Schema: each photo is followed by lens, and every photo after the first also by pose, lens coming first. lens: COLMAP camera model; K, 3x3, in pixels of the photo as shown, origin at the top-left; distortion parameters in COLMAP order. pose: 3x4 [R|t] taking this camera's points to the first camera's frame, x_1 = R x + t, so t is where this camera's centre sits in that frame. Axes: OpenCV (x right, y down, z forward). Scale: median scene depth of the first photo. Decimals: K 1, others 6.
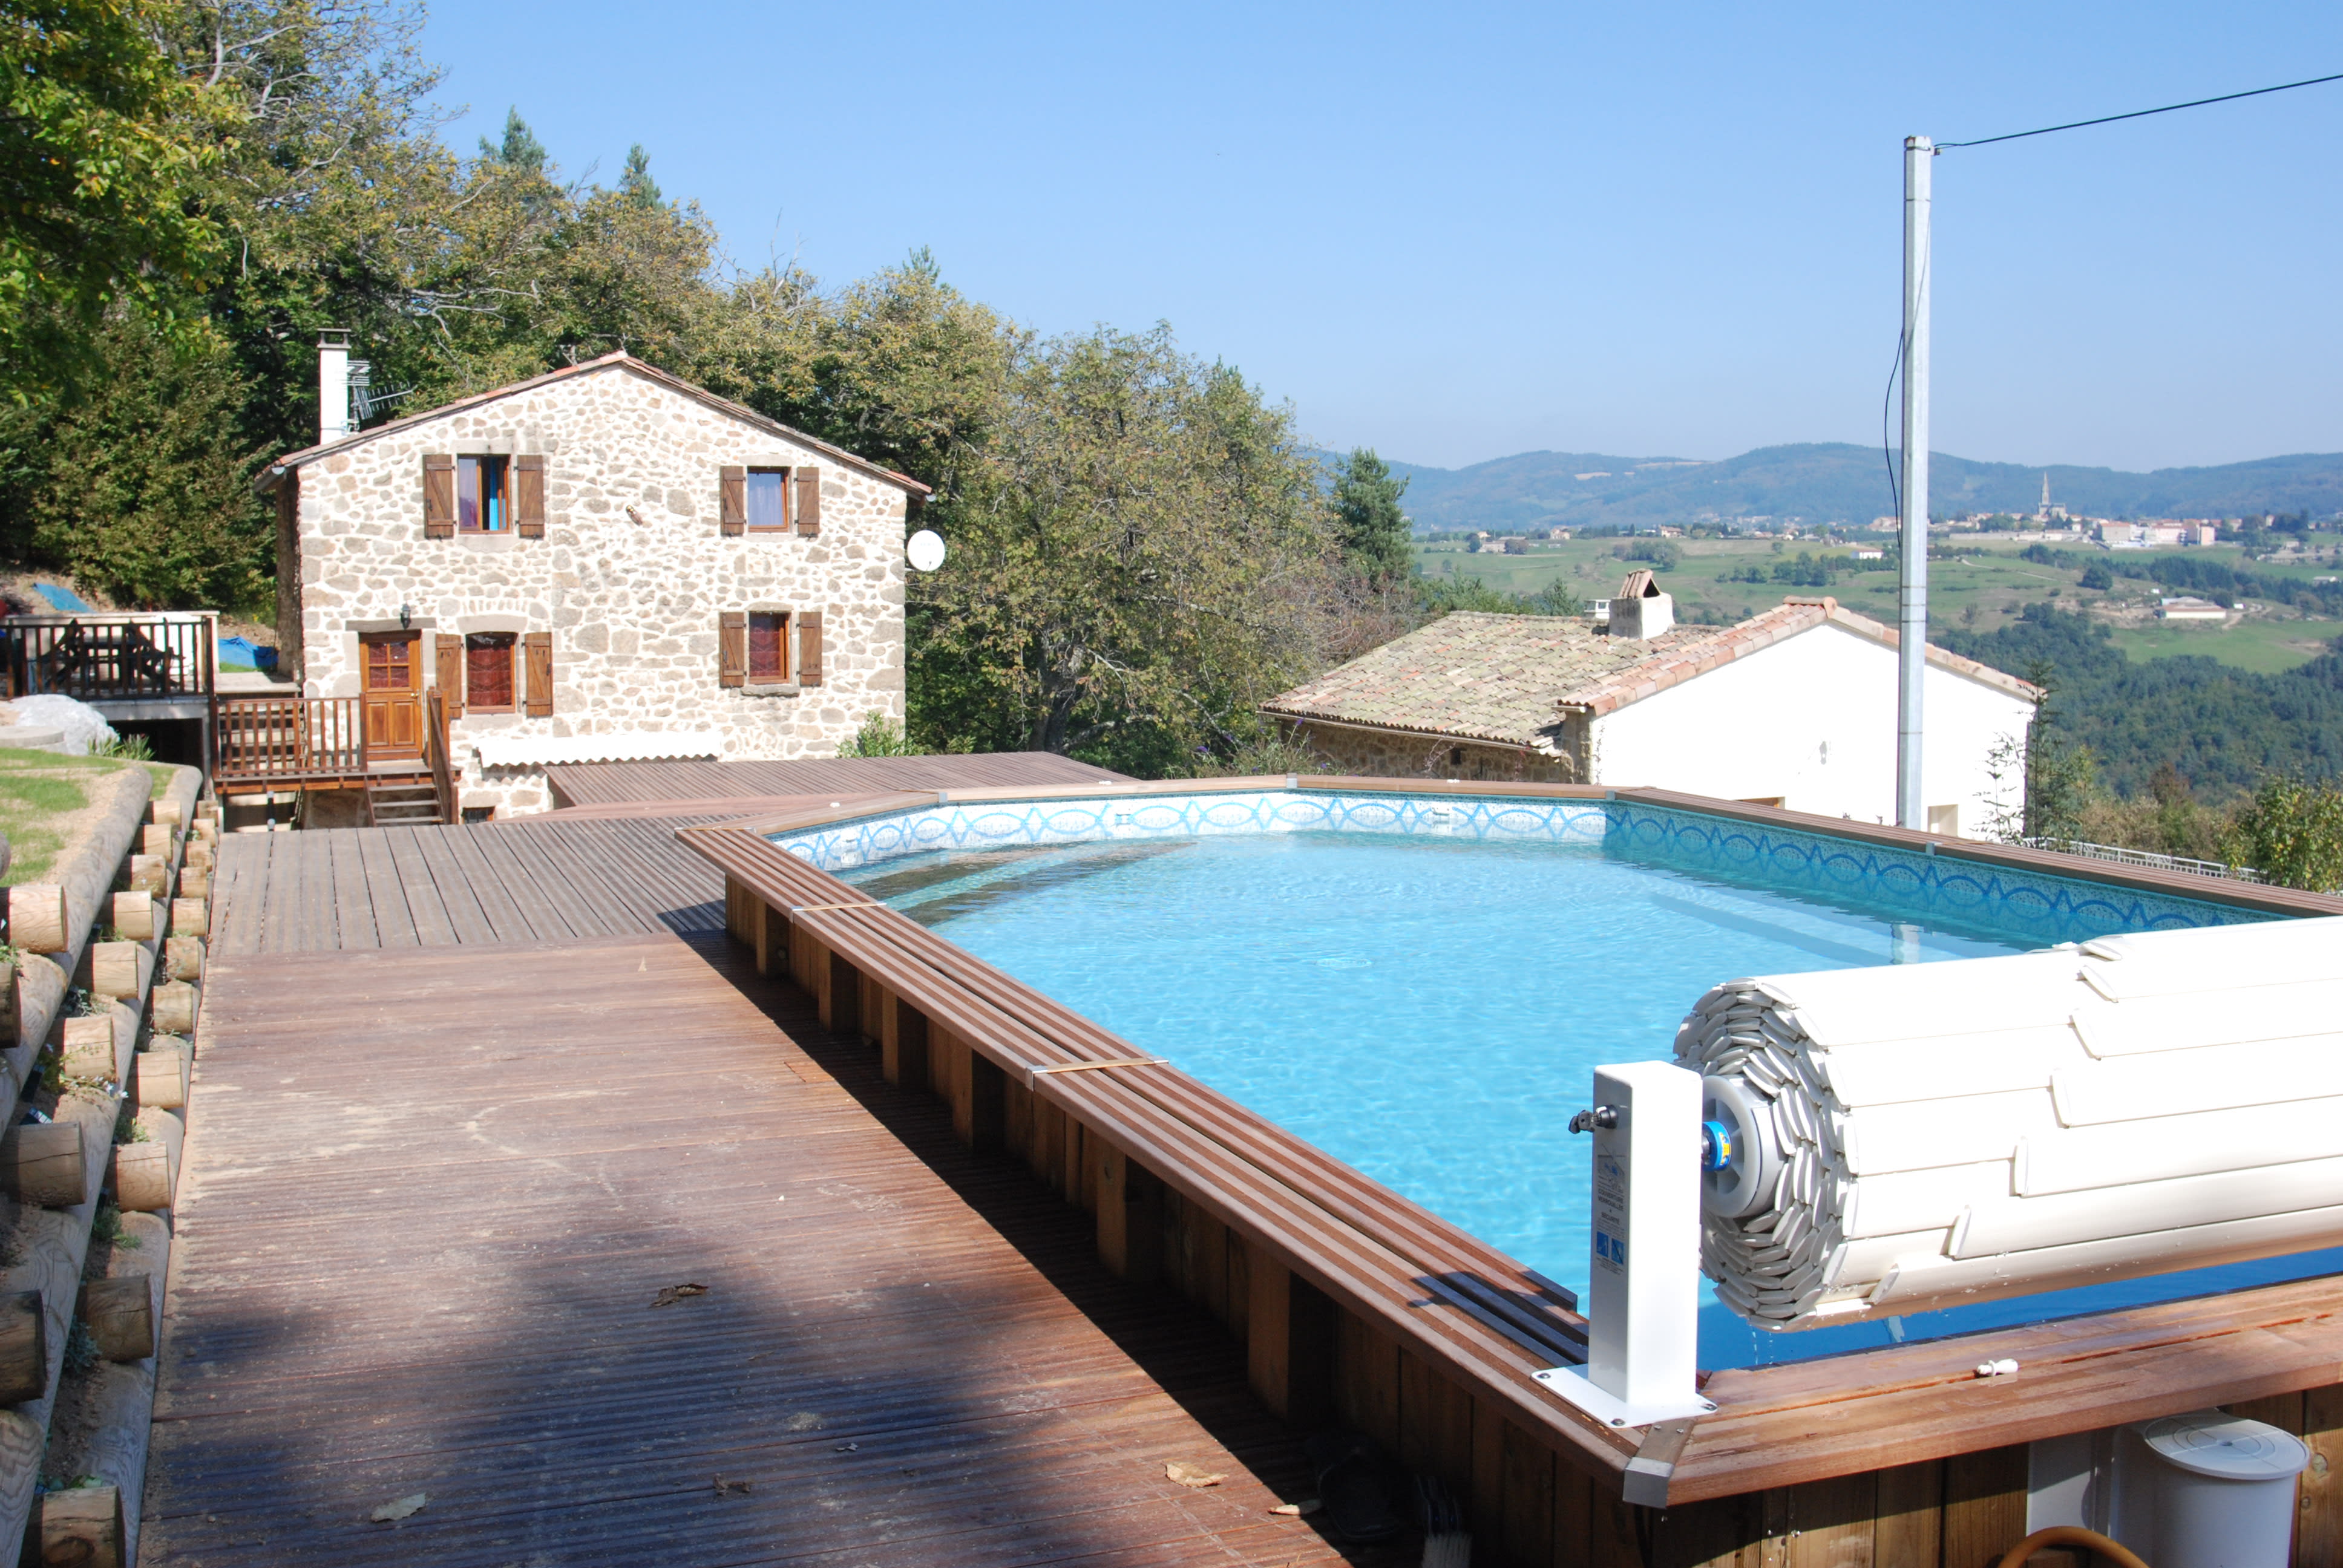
lens RADIAL K [[2411.3, 0, 1171.5], [0, 2411.3, 784.0], [0, 0, 1]] dist [-0.069527, 0.018867]
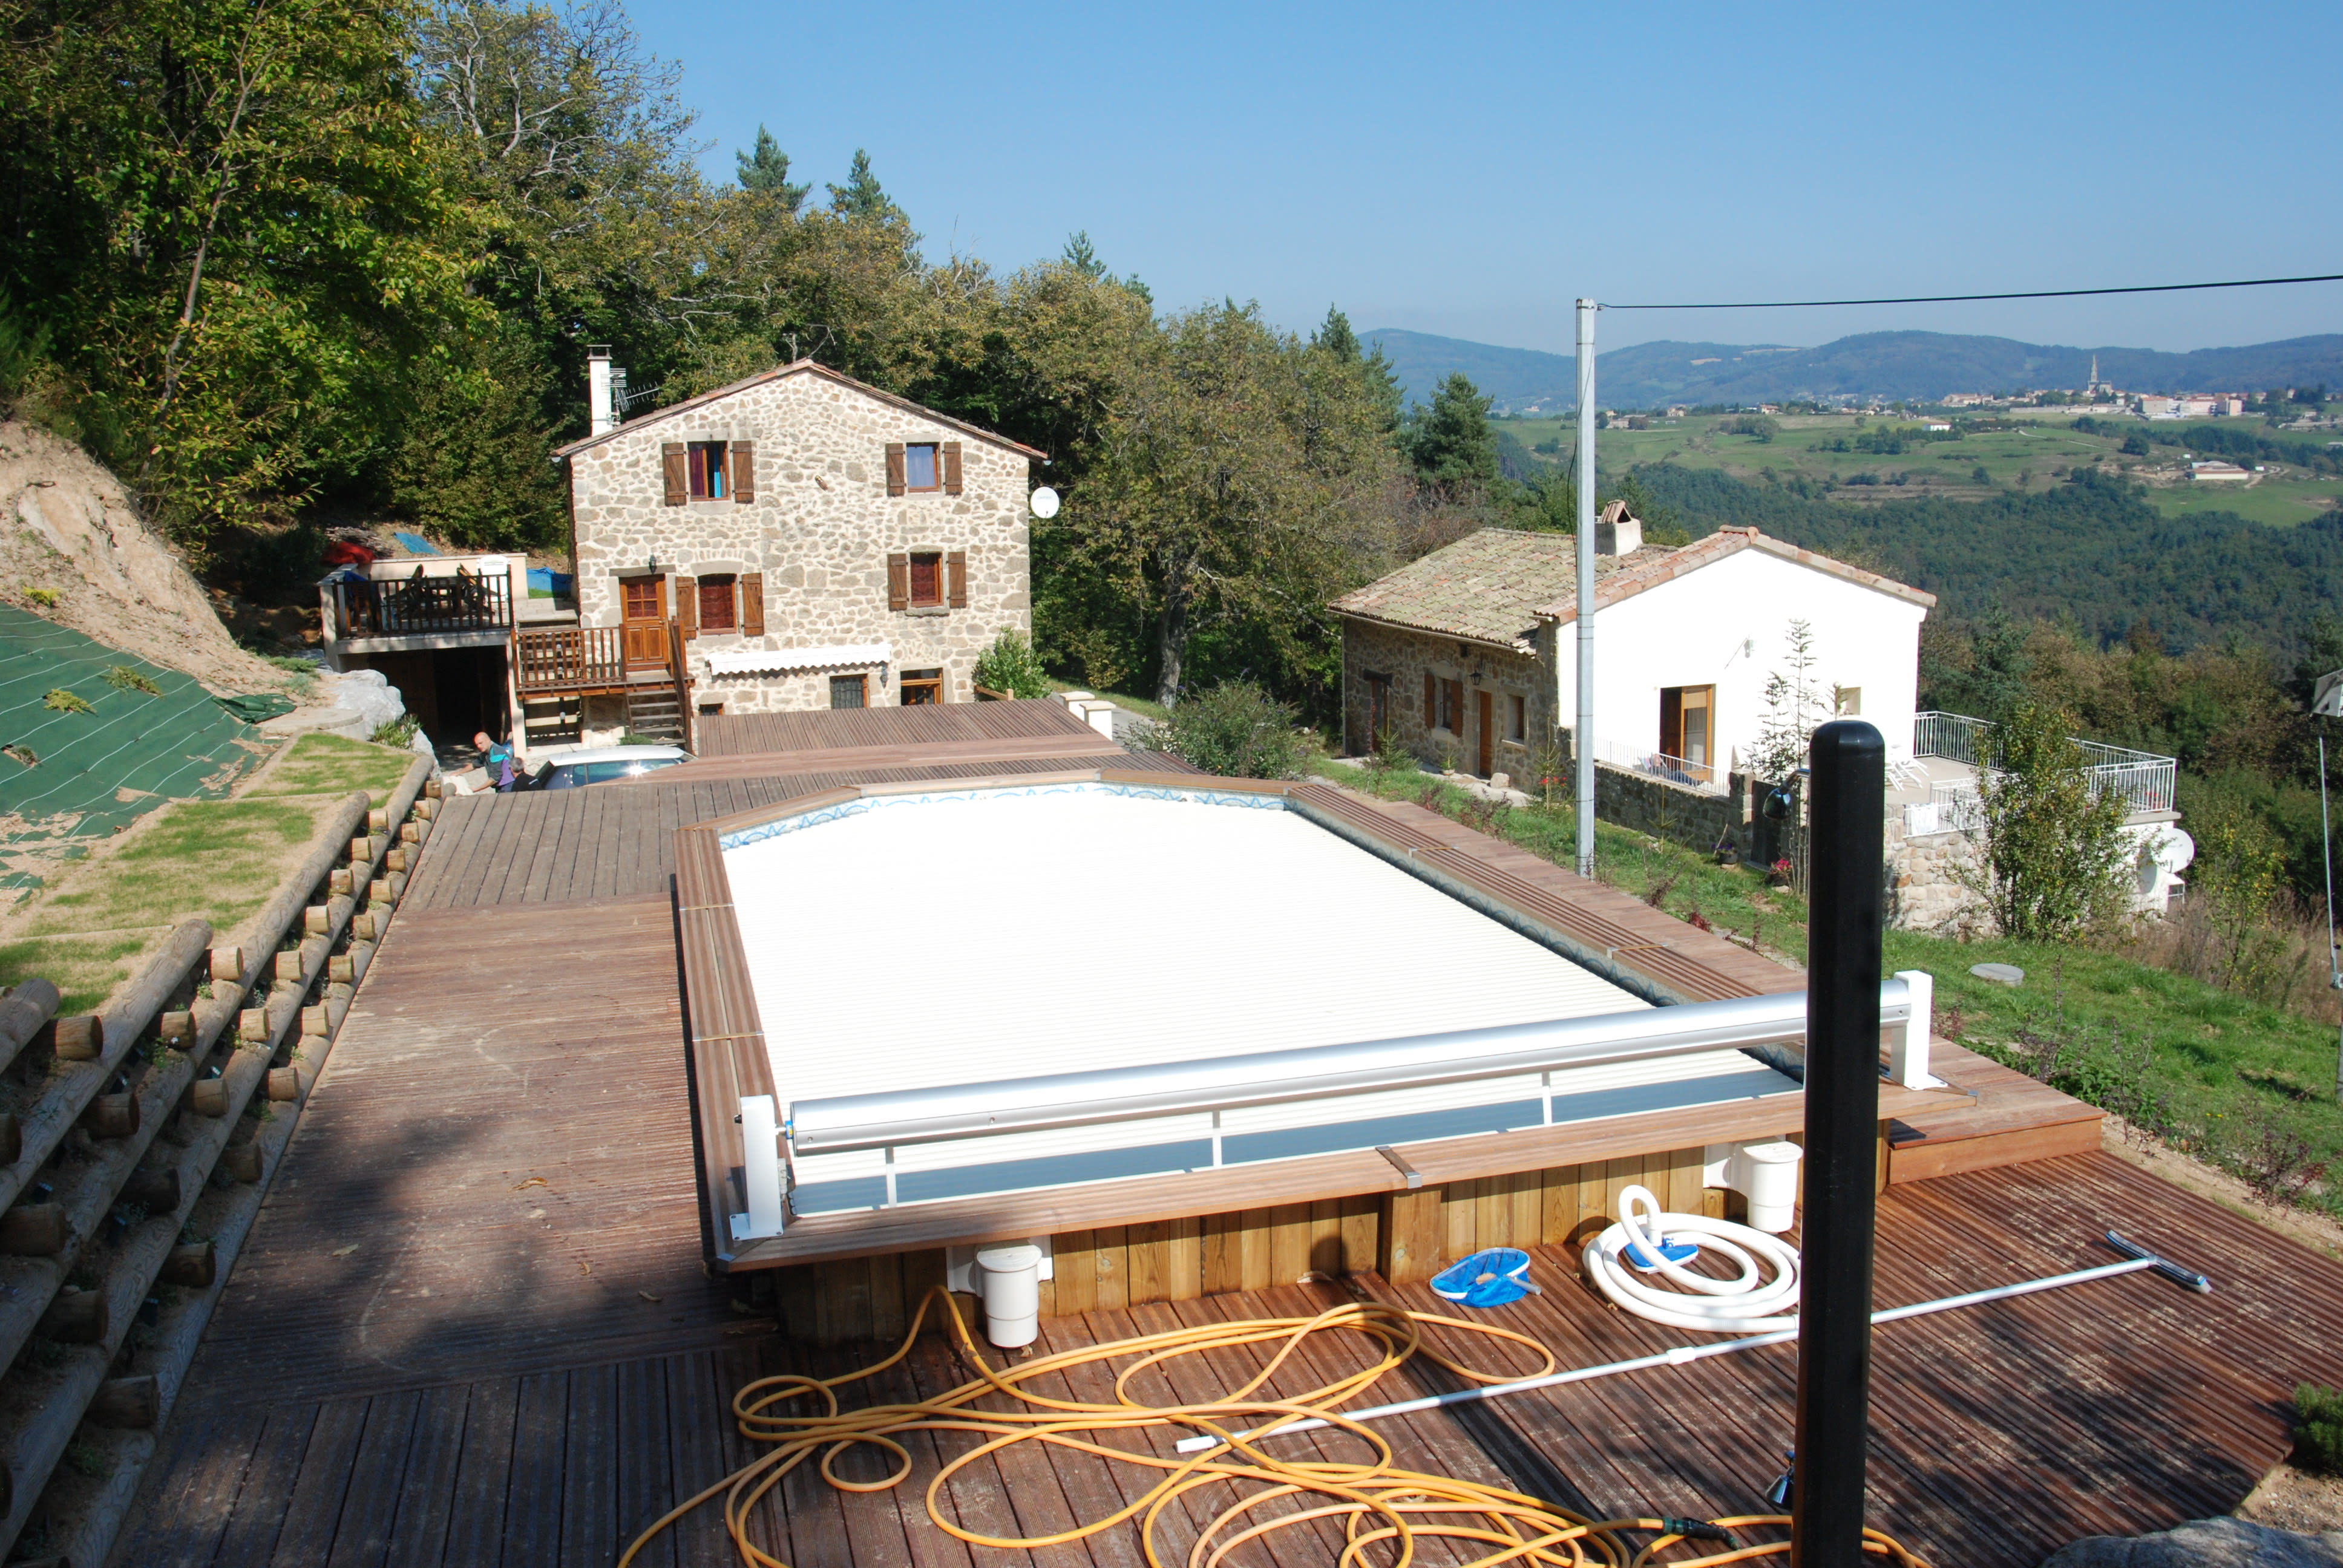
lens RADIAL K [[1978.0, 0, 1171.5], [0, 1978.0, 784.0], [0, 0, 1]] dist [-0.071896, -0.000285]
pose [[0.995995, -0.001337, -0.089396, 0.064413], [0.008488, 0.996786, 0.079663, -0.029463], [0.089002, -0.080103, 0.992805, -0.078233]]
